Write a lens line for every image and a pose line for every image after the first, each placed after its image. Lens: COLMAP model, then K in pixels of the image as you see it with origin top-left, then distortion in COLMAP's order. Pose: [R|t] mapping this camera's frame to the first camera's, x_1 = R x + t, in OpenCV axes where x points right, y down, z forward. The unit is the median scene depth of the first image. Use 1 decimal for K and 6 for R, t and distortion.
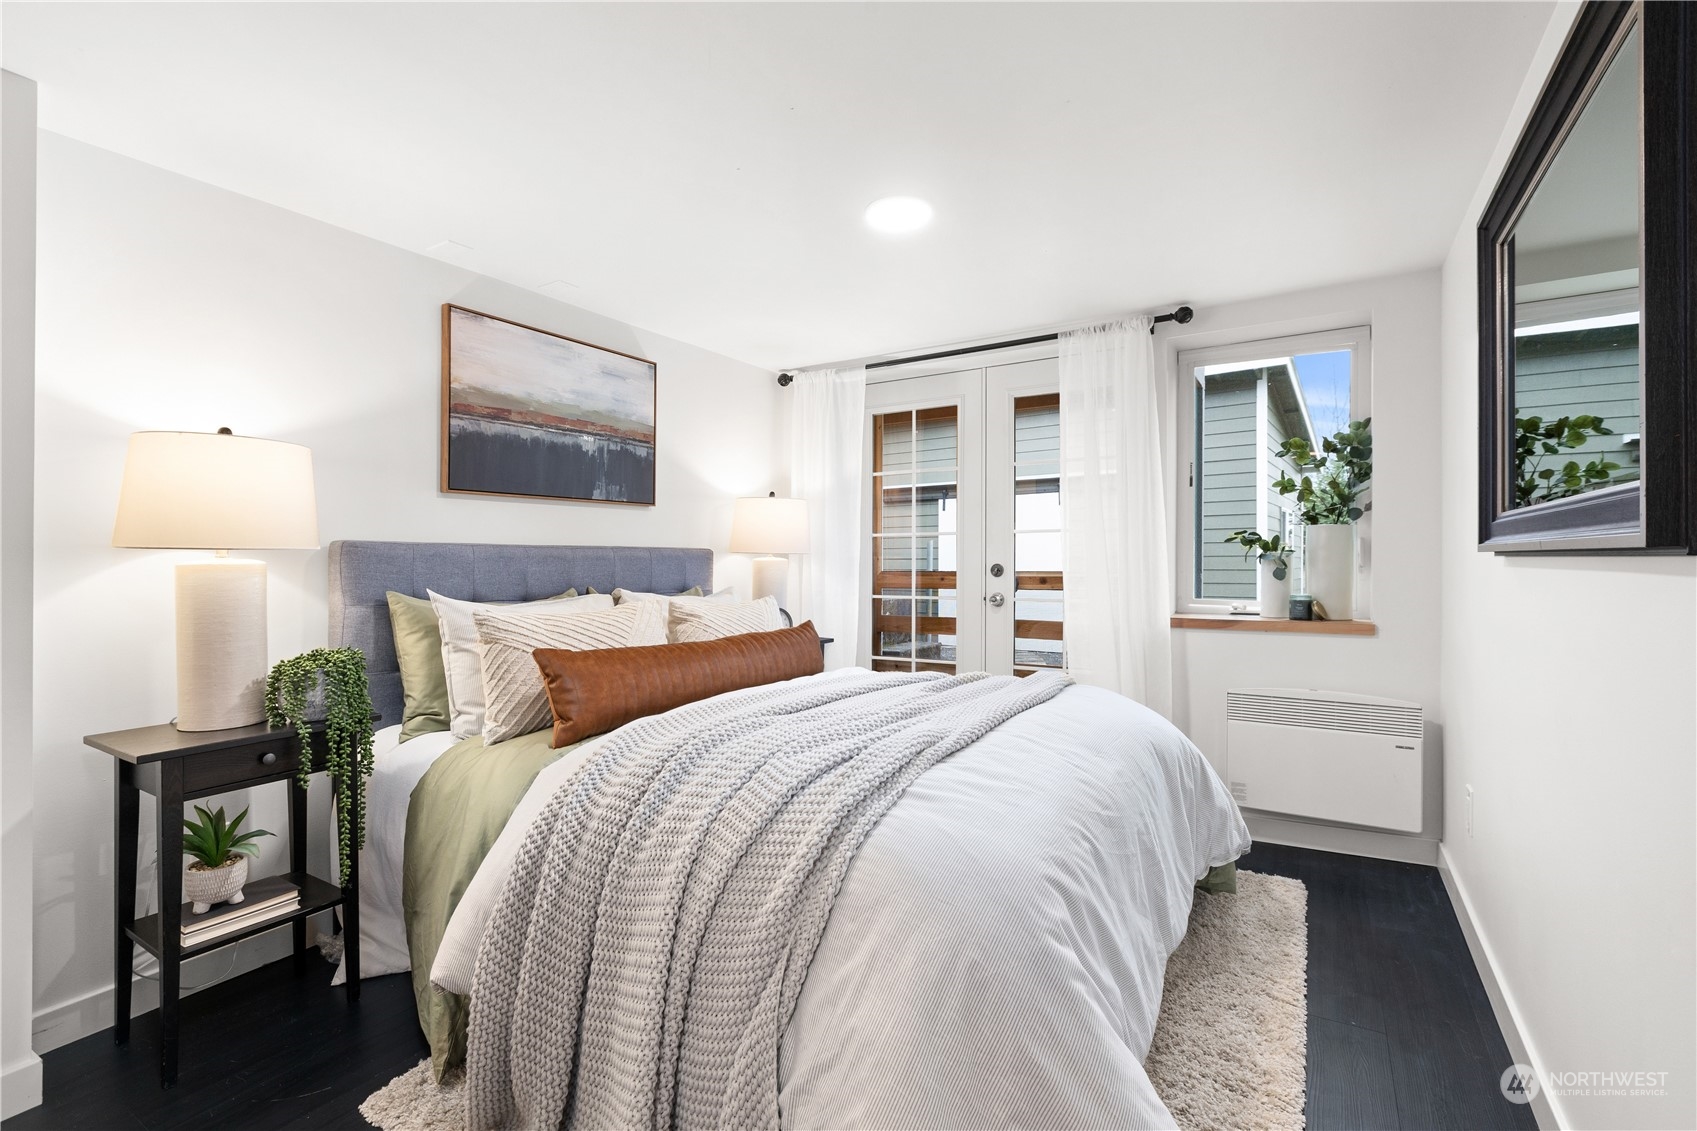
lens RADIAL K [[776.5, 0, 855.3], [0, 776.5, 557.2], [0, 0, 1]] dist [0.001039, 0.000325]
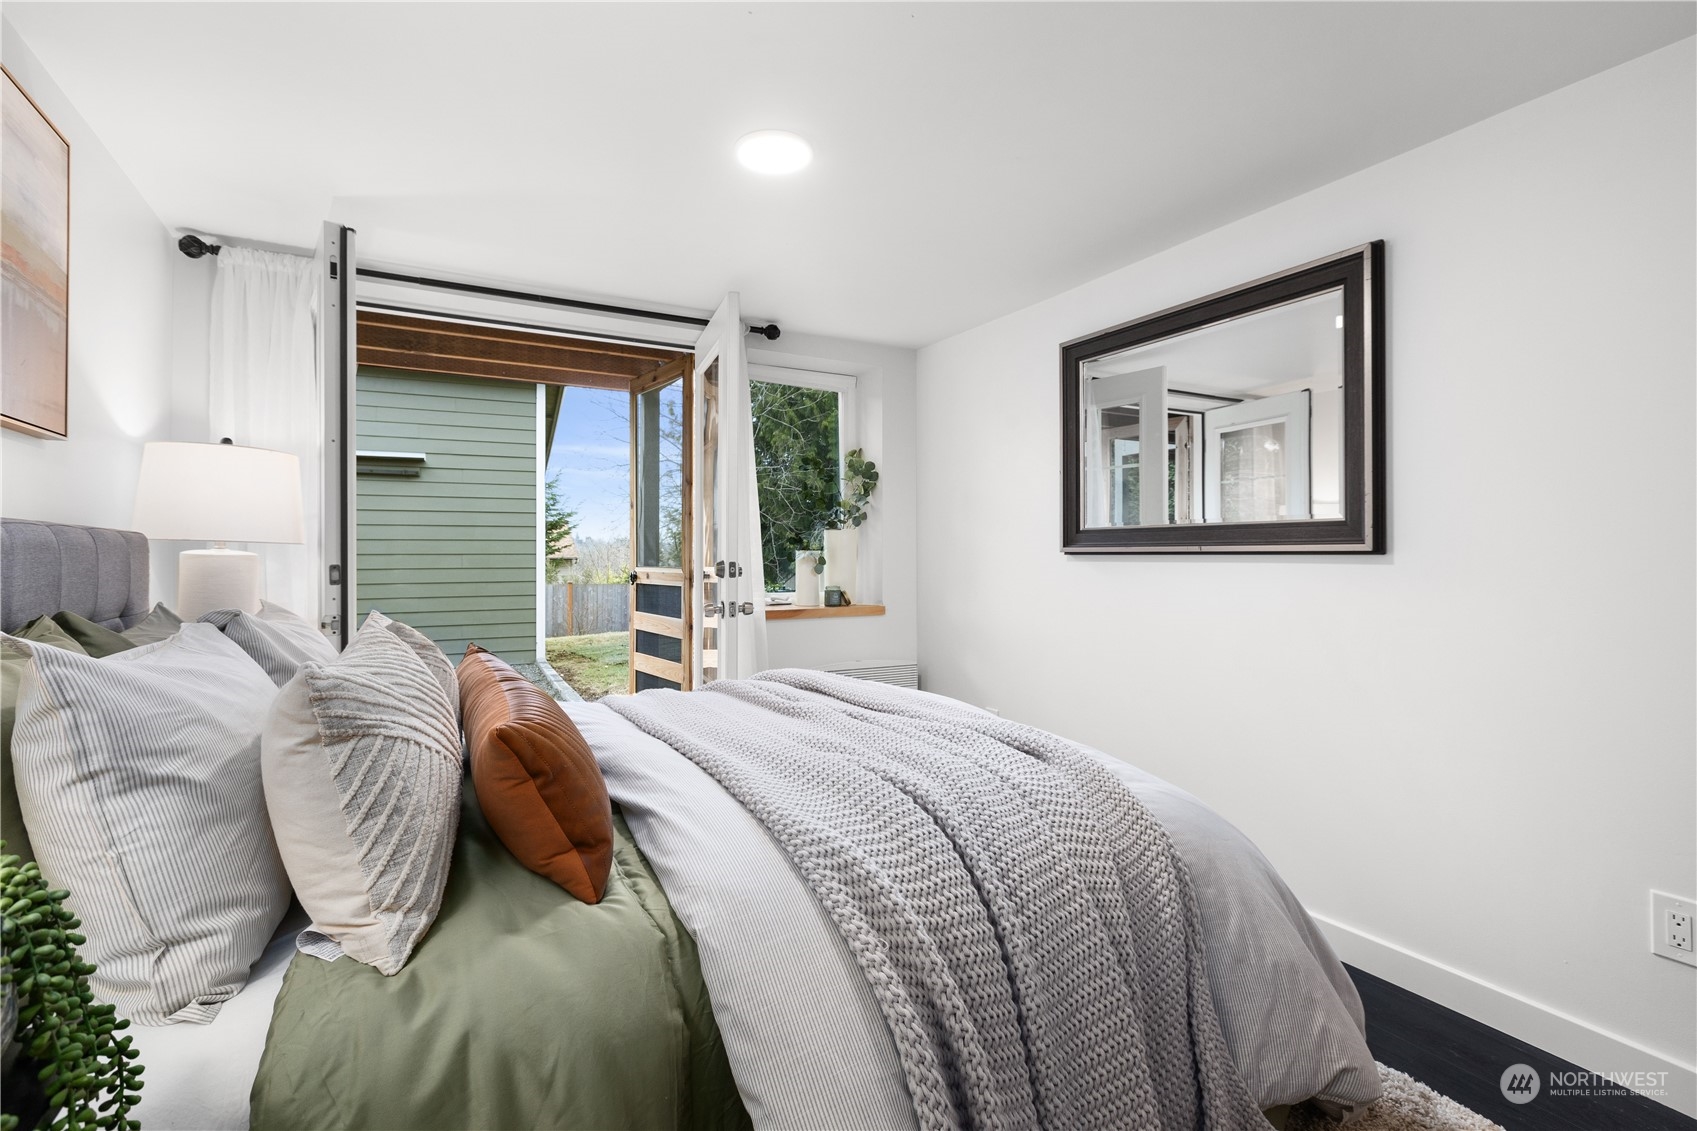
lens RADIAL K [[776.5, 0, 852.8], [0, 776.5, 565.9], [0, 0, 1]] dist [0.001039, 0.000325]
pose [[0.489807, -0.005838, 0.871811, -0.502558], [-0.003736, 0.999954, 0.008795, 0.006579], [-0.871823, -0.007565, 0.489763, 0.385439]]
